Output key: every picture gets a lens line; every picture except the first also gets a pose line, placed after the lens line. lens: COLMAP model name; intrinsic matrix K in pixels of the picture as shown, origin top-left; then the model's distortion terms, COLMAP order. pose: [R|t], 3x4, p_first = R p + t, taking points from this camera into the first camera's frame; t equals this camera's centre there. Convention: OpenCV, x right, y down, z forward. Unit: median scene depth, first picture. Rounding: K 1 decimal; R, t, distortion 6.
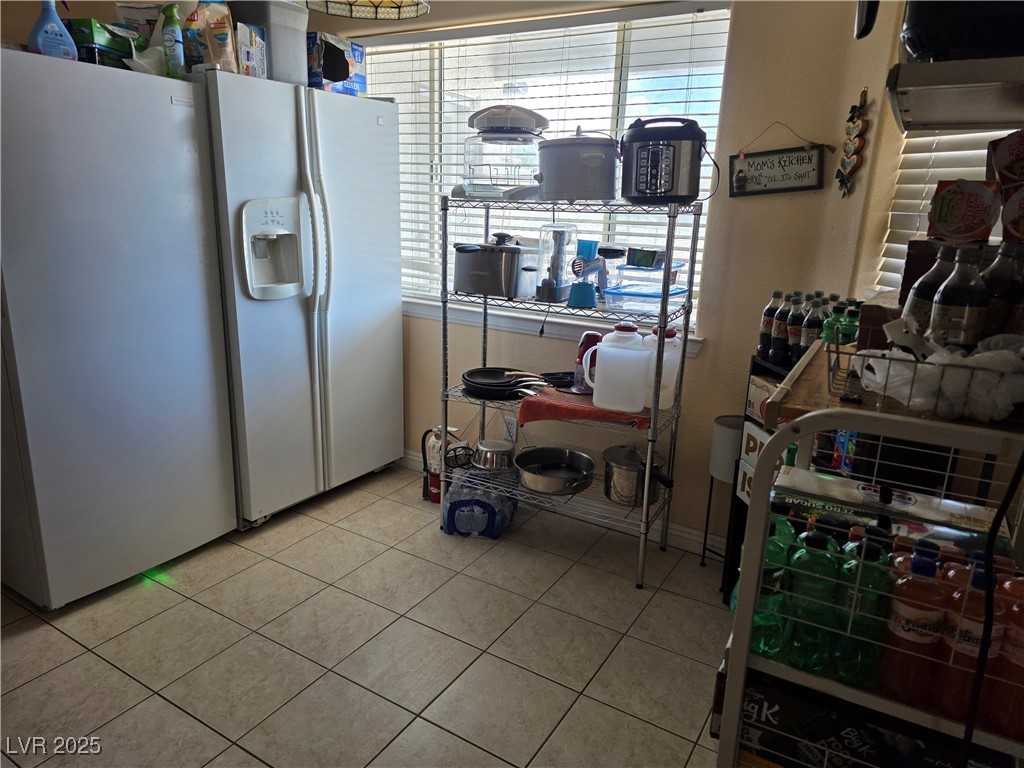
lens RADIAL K [[686.1, 0, 503.4], [0, 686.1, 385.7], [0, 0, 1]] dist [0.047019, -0.026840]
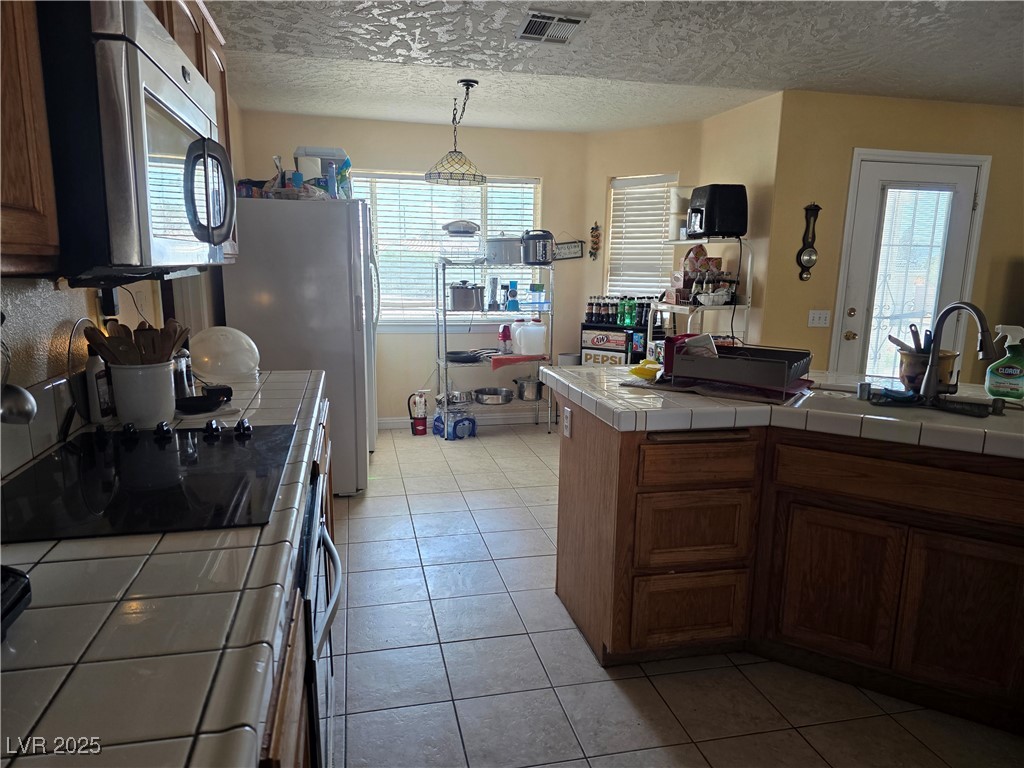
lens RADIAL K [[686.1, 0, 503.6], [0, 686.1, 387.8], [0, 0, 1]] dist [0.047019, -0.026840]
pose [[0.719272, -0.149494, 0.678453, -1.410144], [0.199036, 0.979980, 0.004923, 0.108154], [-0.665606, 0.131496, 0.734627, -0.555921]]
